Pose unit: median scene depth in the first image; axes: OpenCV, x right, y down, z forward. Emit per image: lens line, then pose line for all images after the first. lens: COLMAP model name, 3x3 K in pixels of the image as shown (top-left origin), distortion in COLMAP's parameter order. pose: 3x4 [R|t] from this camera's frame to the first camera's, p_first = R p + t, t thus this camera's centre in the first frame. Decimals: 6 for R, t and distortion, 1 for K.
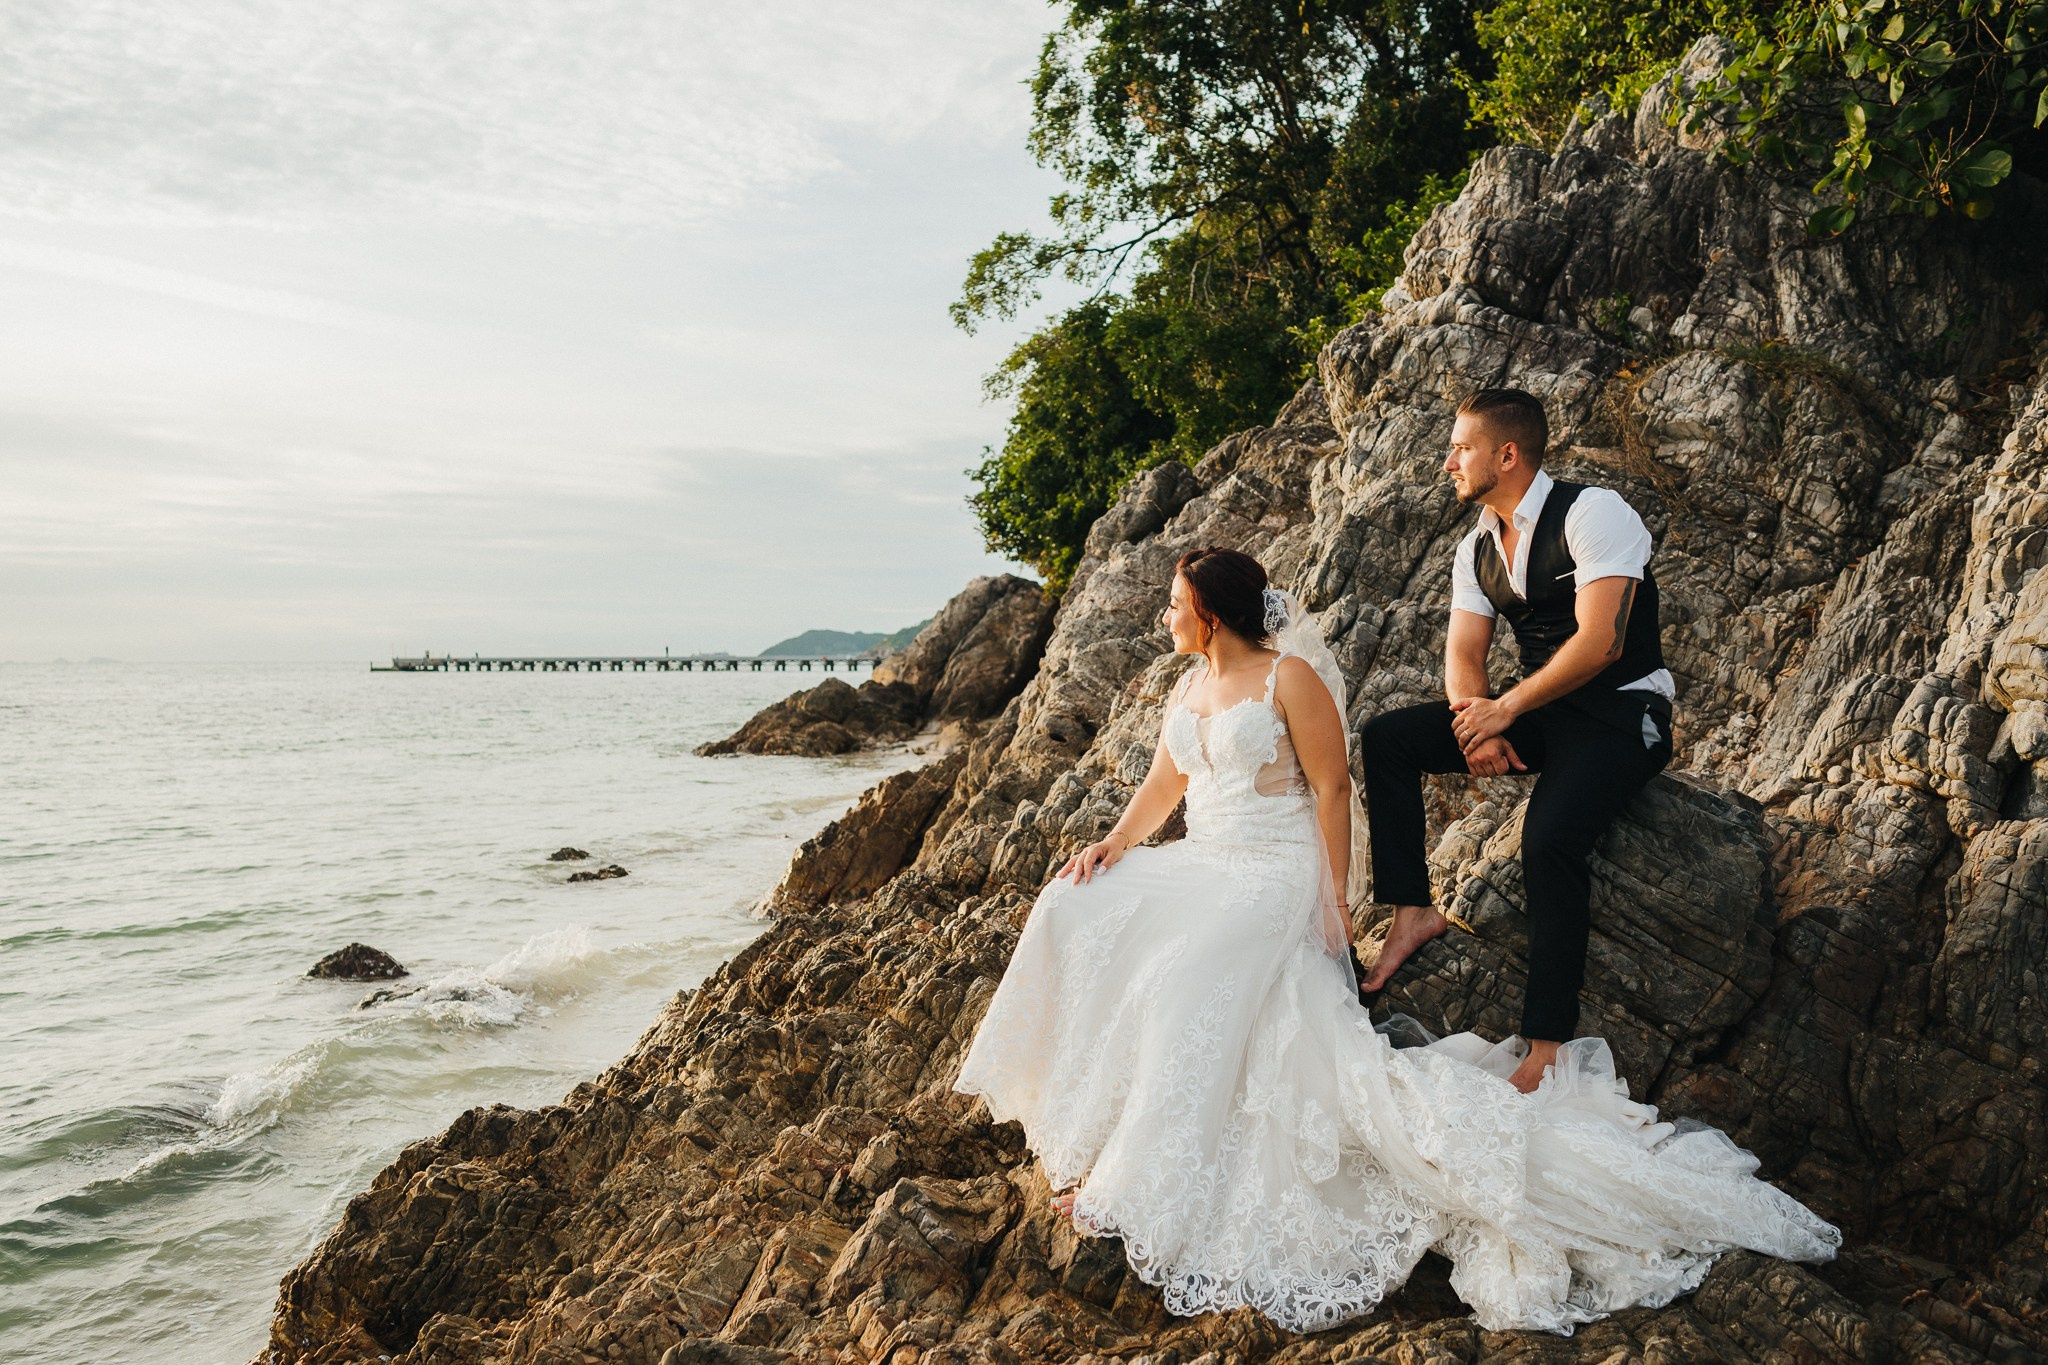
lens RADIAL K [[1457.6, 0, 1025.3], [0, 1457.6, 682.2], [0, 0, 1]] dist [-0.003572, 0.015431]
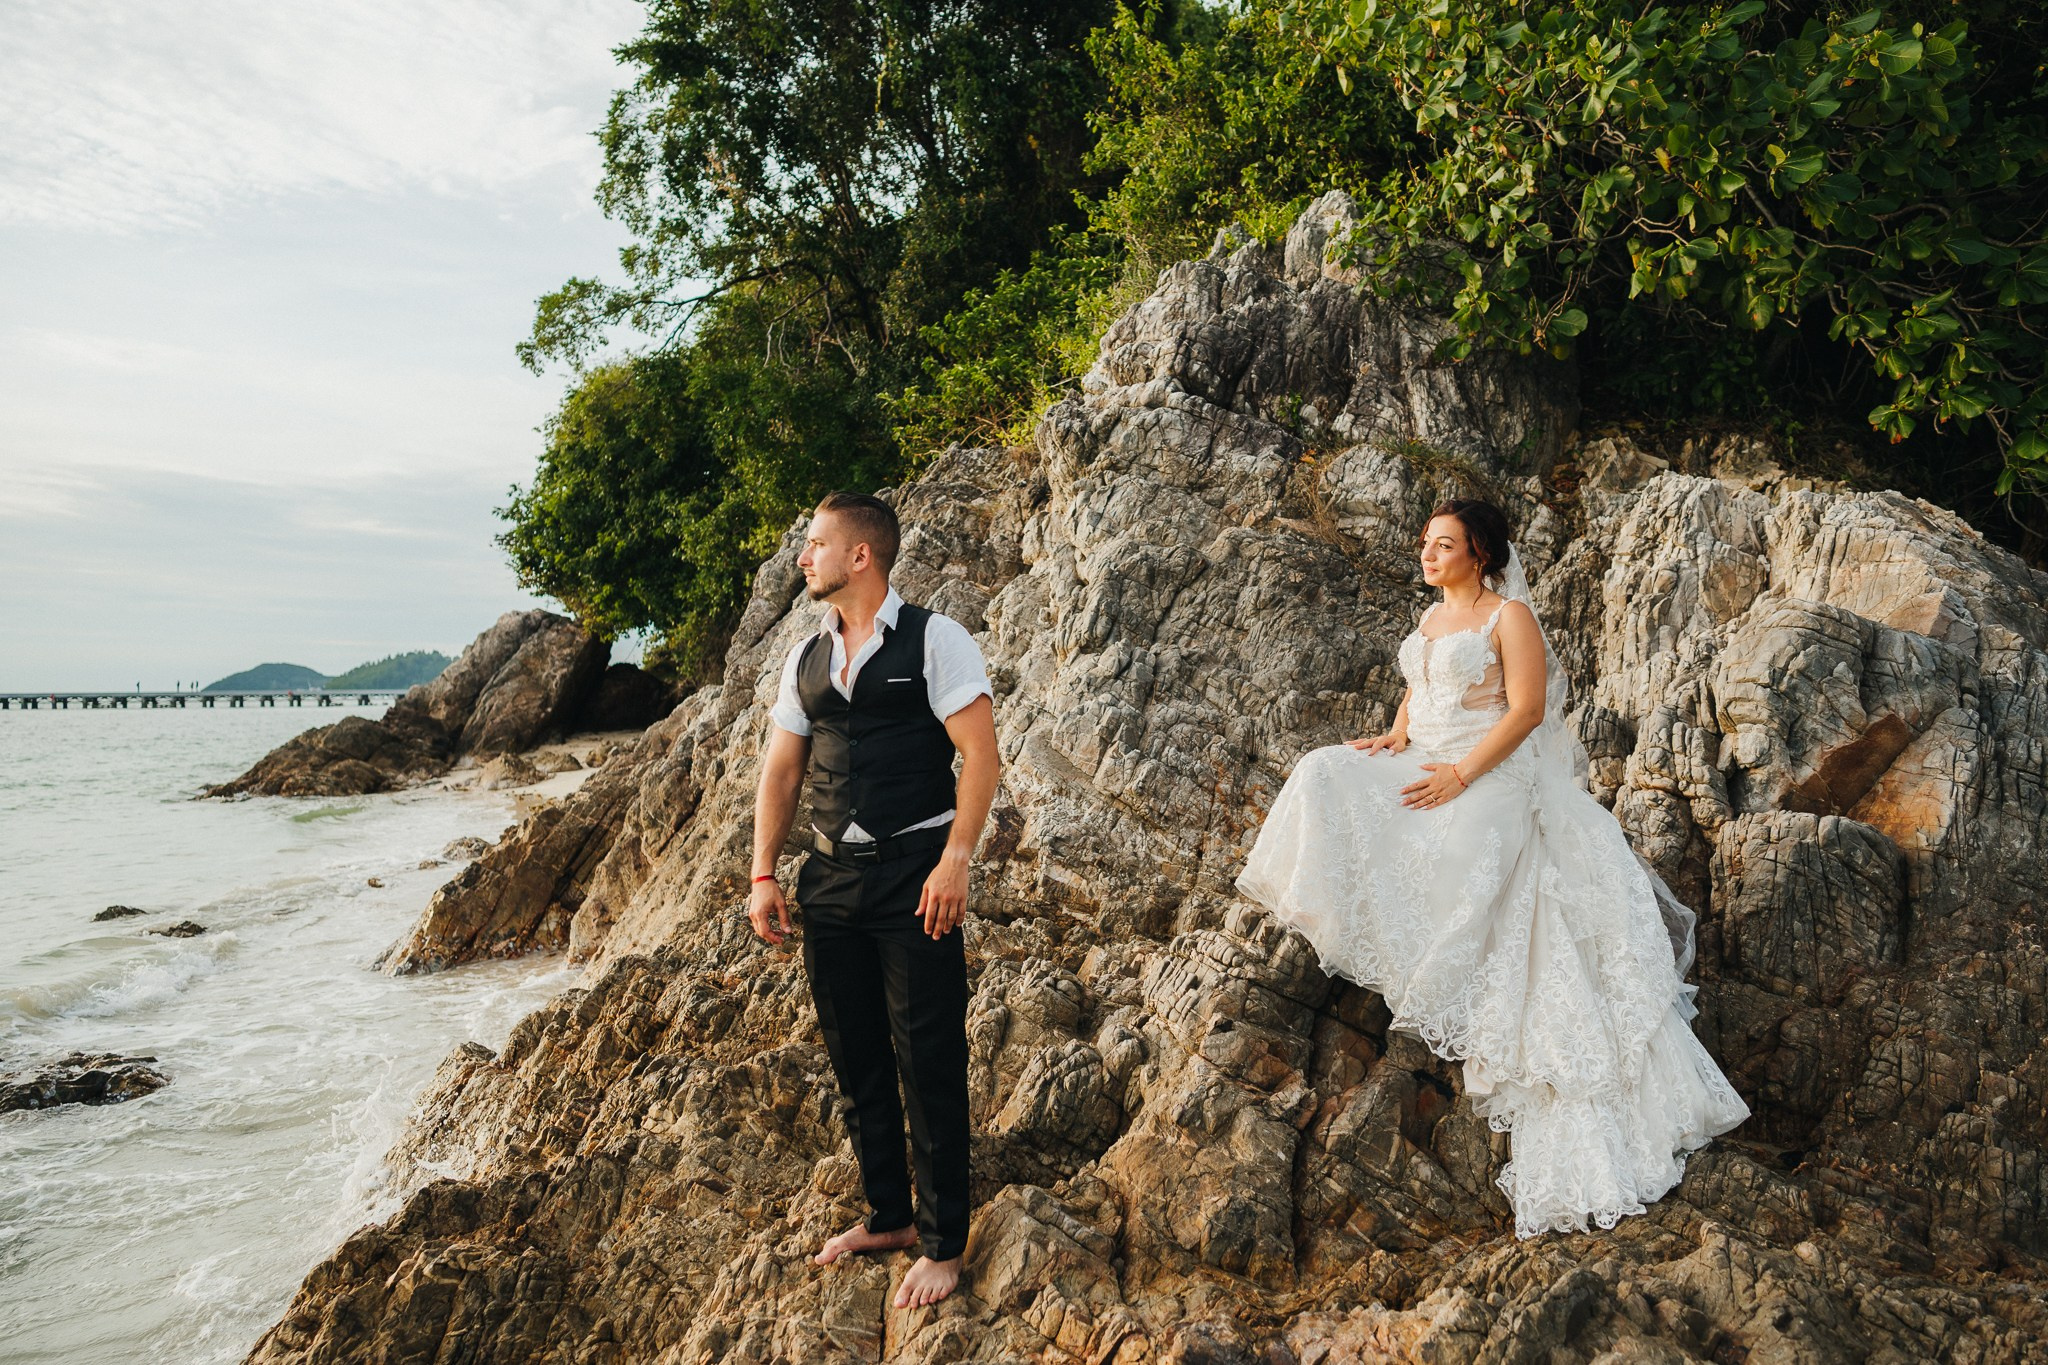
lens RADIAL K [[1348.5, 0, 1017.2], [0, 1348.5, 685.6], [0, 0, 1]] dist [0.003197, 0.002503]
pose [[0.934956, -0.004769, 0.354731, -0.202126], [0.011809, 0.999774, -0.017686, -0.004699], [-0.354567, 0.020724, 0.934801, 0.031763]]
